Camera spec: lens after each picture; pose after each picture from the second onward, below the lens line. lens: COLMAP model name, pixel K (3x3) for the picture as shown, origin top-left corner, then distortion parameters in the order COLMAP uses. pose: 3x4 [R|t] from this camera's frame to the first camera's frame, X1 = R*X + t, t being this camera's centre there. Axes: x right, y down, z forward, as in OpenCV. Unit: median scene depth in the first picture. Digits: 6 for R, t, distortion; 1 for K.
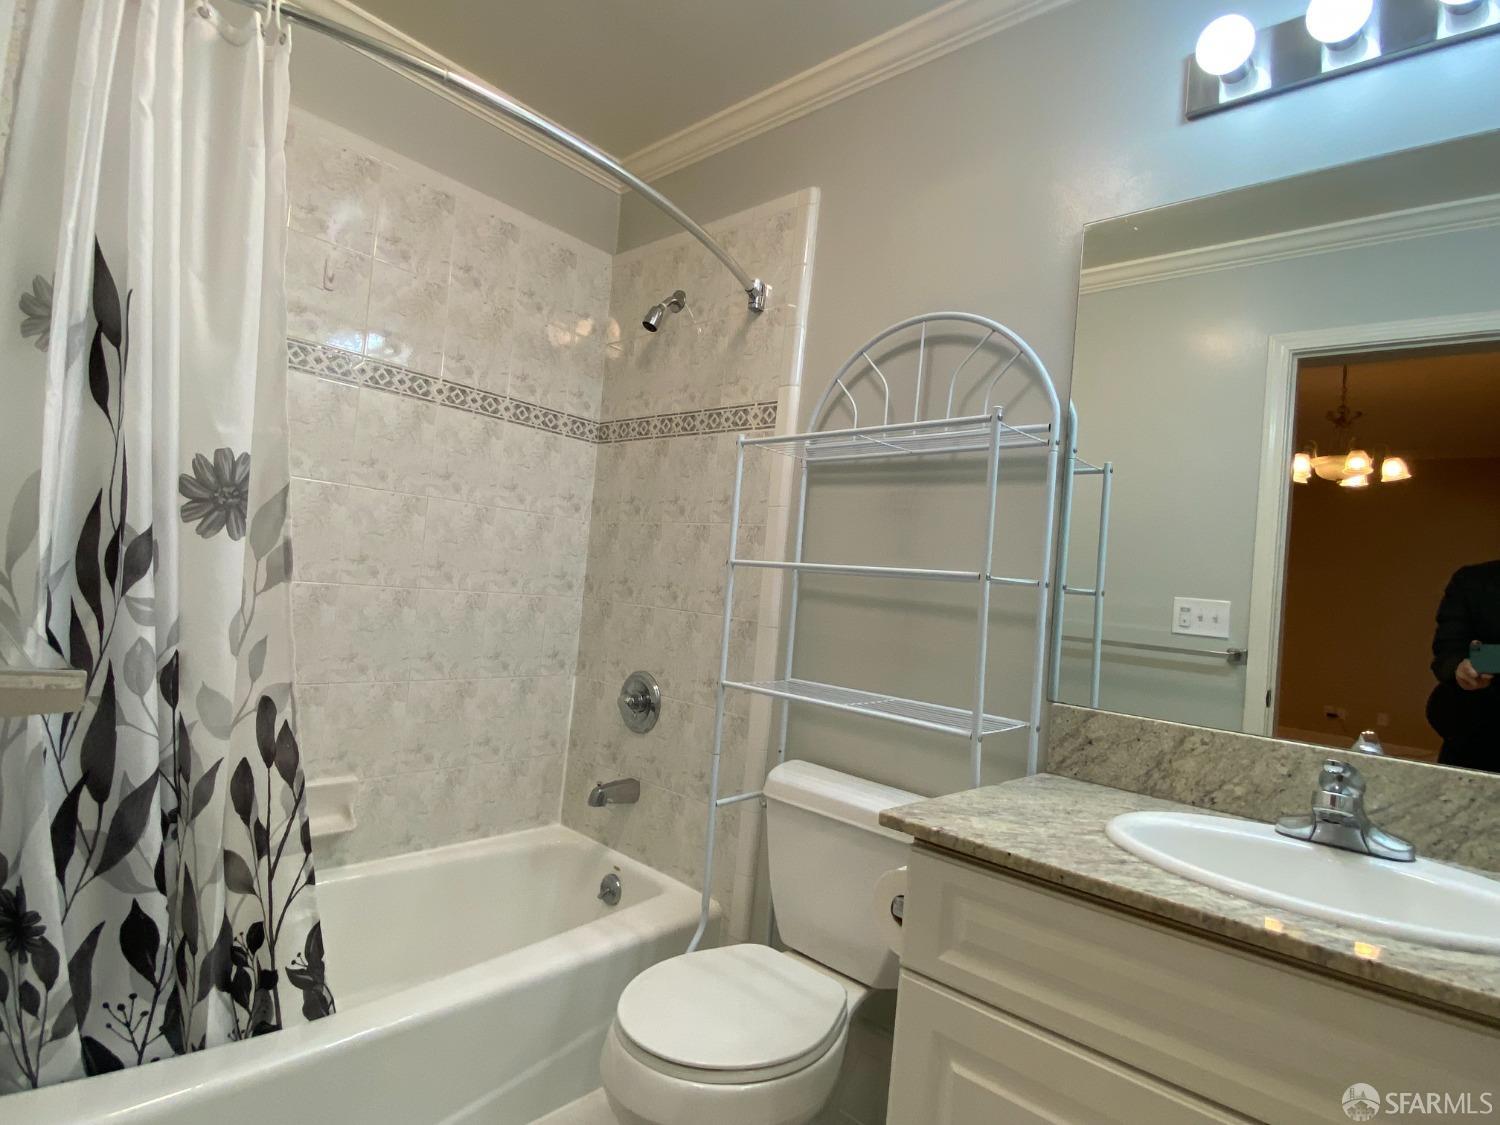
lens RADIAL K [[776.0, 0, 755.6], [0, 776.0, 561.0], [0, 0, 1]] dist [0.005412, -0.016589]
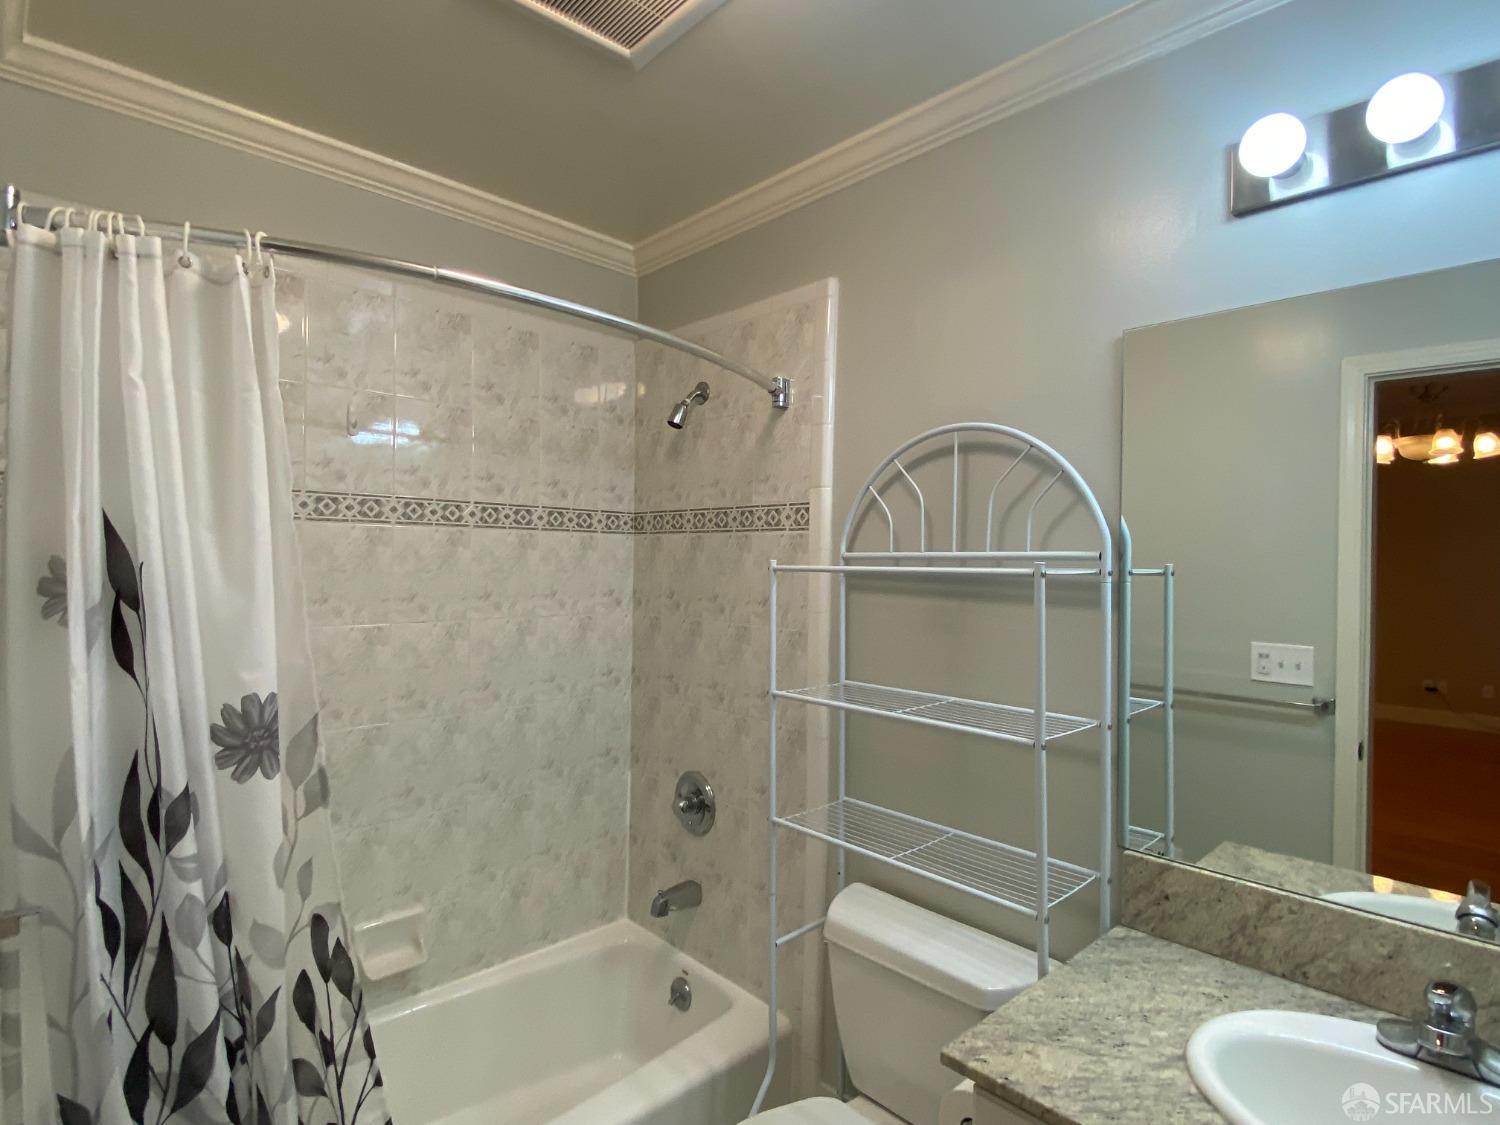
lens RADIAL K [[776.0, 0, 755.6], [0, 776.0, 561.0], [0, 0, 1]] dist [0.005412, -0.016589]
pose [[0.994453, -0.074736, -0.074009, 0.031722], [0.076576, 0.996813, 0.022345, -0.188563], [0.072103, -0.027888, 0.997007, 0.036431]]
